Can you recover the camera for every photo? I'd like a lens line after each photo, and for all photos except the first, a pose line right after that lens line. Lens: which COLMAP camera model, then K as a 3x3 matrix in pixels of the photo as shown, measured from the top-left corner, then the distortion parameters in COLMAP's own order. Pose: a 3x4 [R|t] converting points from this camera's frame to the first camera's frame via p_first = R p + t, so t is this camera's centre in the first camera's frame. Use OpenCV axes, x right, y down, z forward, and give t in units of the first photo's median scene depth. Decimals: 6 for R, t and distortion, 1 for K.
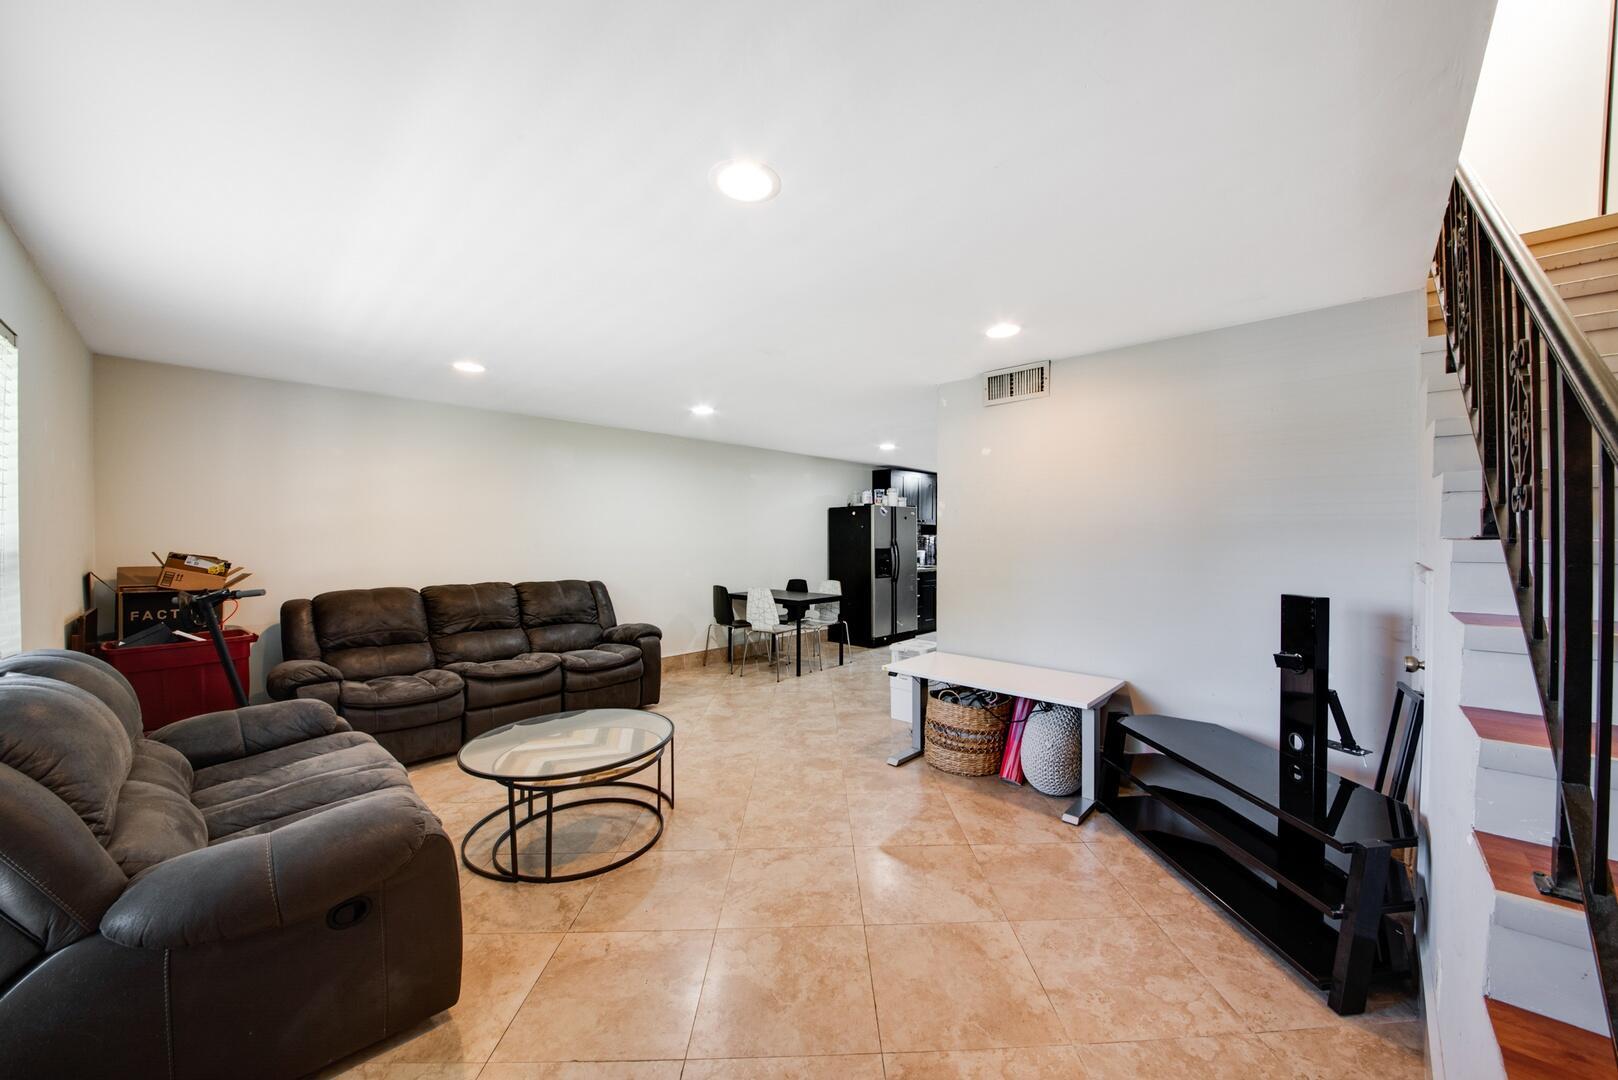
lens RADIAL K [[574.4, 0, 815.4], [0, 574.4, 538.9], [0, 0, 1]] dist [0.008351, -0.021895]
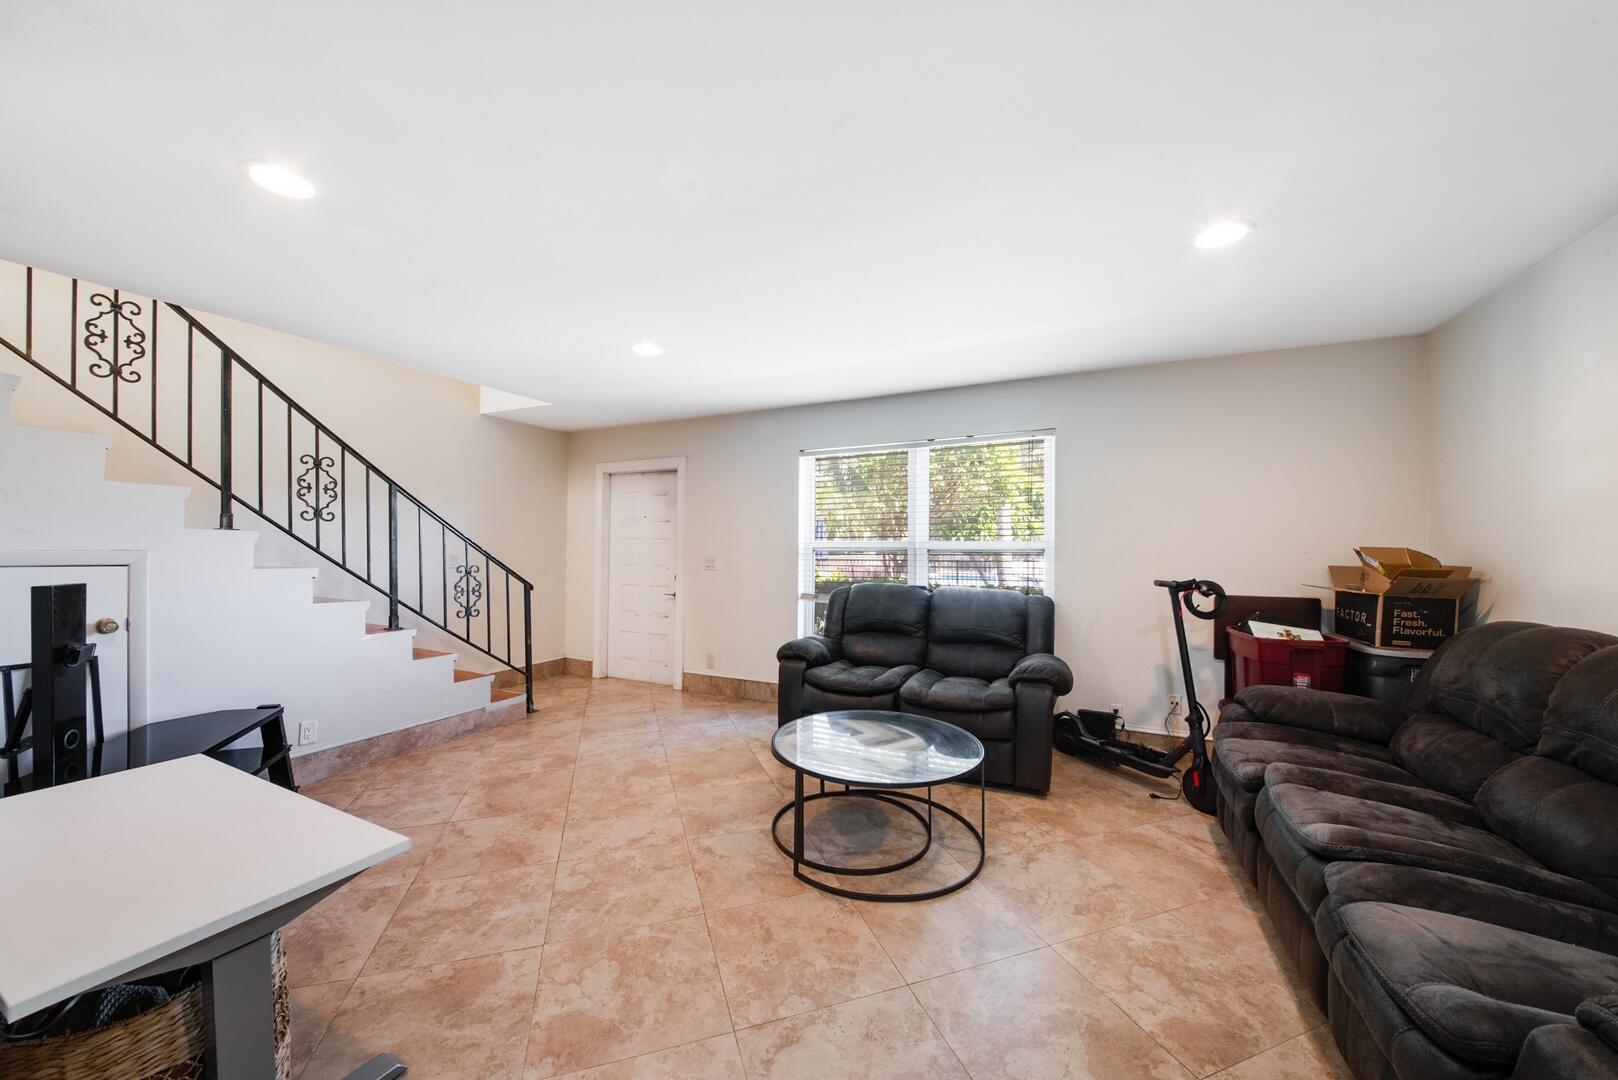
lens RADIAL K [[570.4, 0, 815.0], [0, 570.4, 548.5], [0, 0, 1]] dist [0.000323, -0.011608]
pose [[-0.946020, 0.000294, -0.324110, -0.026233], [-0.000550, 0.999997, 0.002512, 0.028199], [0.324109, 0.002555, -0.946016, 1.859300]]
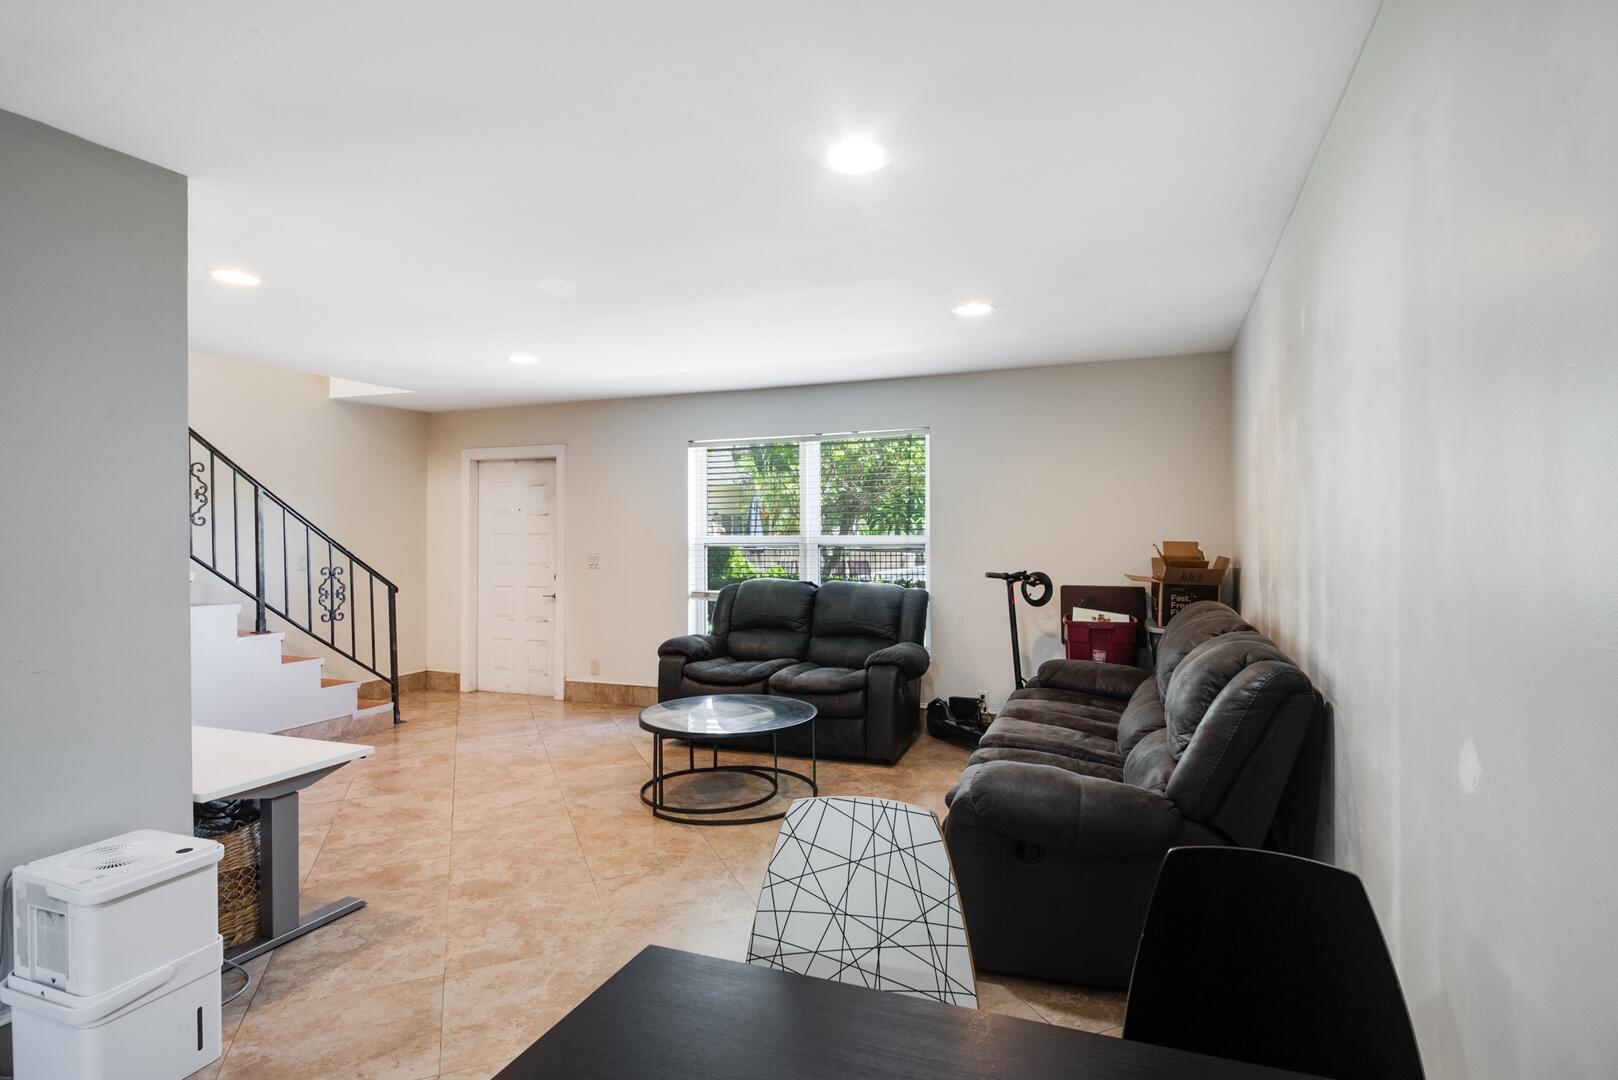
lens RADIAL K [[828.8, 0, 843.5], [0, 828.8, 534.8], [0, 0, 1]] dist [-0.001044, -0.000320]
pose [[-0.913207, 0.009948, -0.407375, 0.021921], [0.009037, 0.999951, 0.004162, -0.000476], [0.407396, 0.000119, -0.913251, 2.555253]]
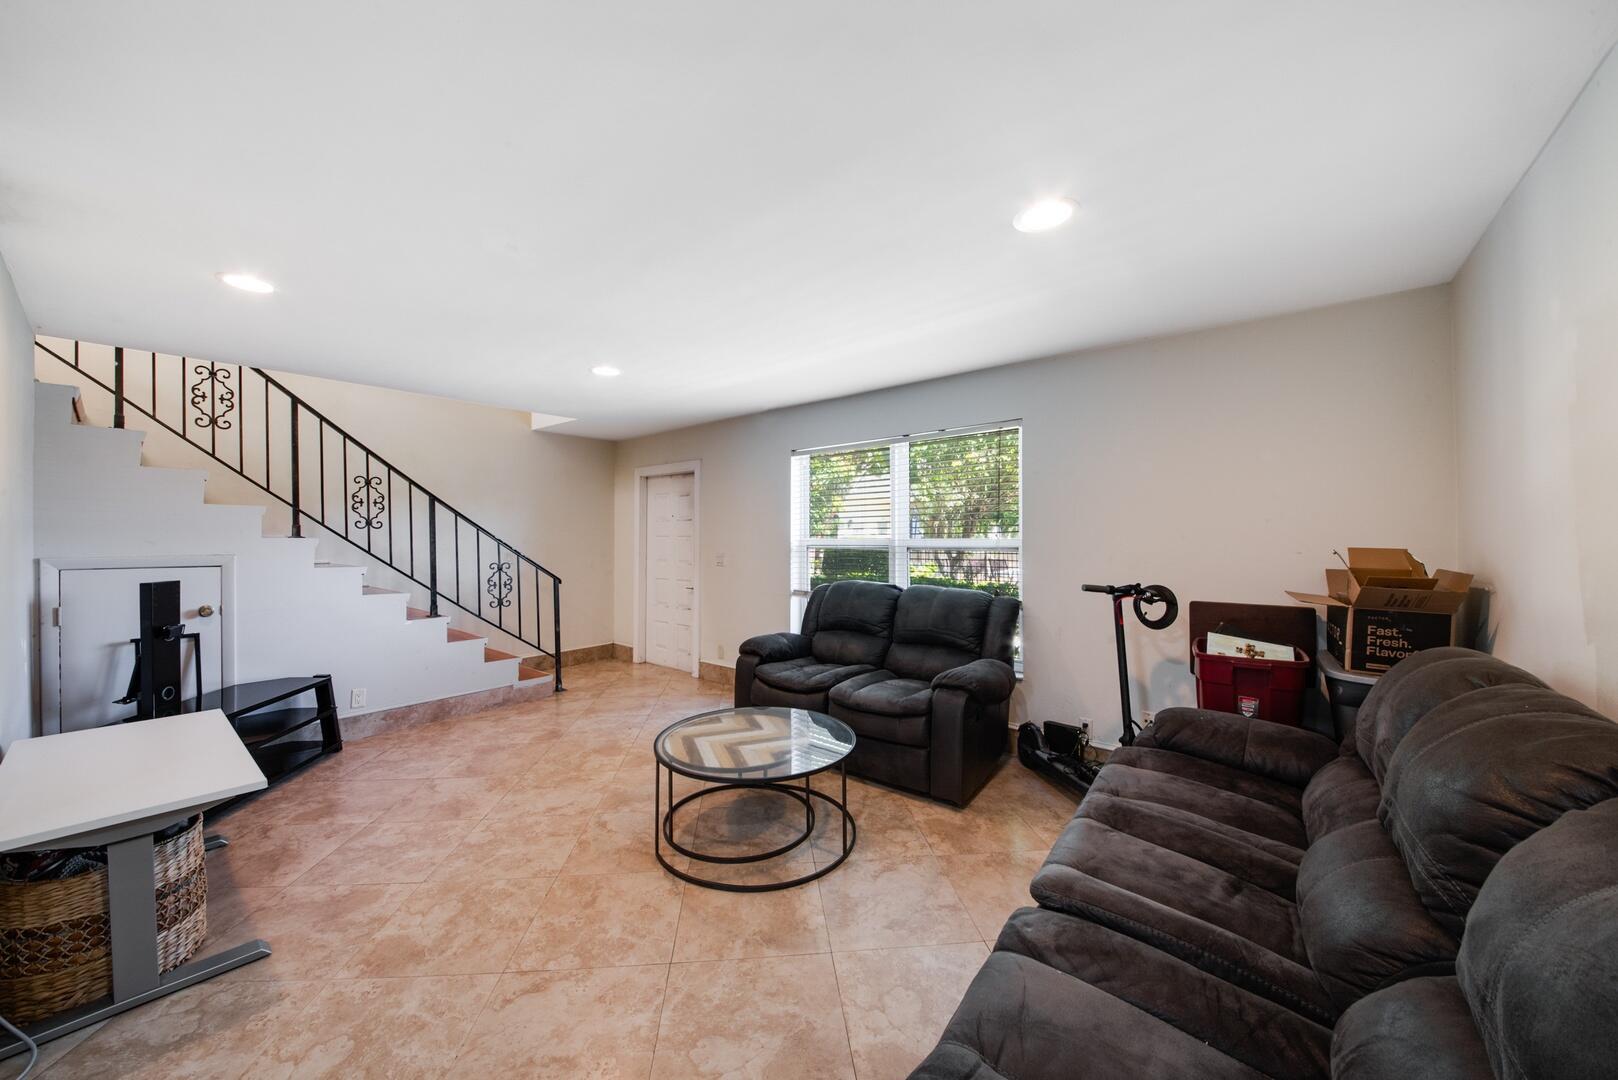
lens RADIAL K [[574.4, 0, 815.4], [0, 574.4, 538.9], [0, 0, 1]] dist [0.008351, -0.021895]
pose [[-0.995370, 0.007682, -0.095806, -0.431106], [0.007151, 0.999957, 0.005888, 0.001297], [0.095847, 0.005176, -0.995383, 1.993921]]
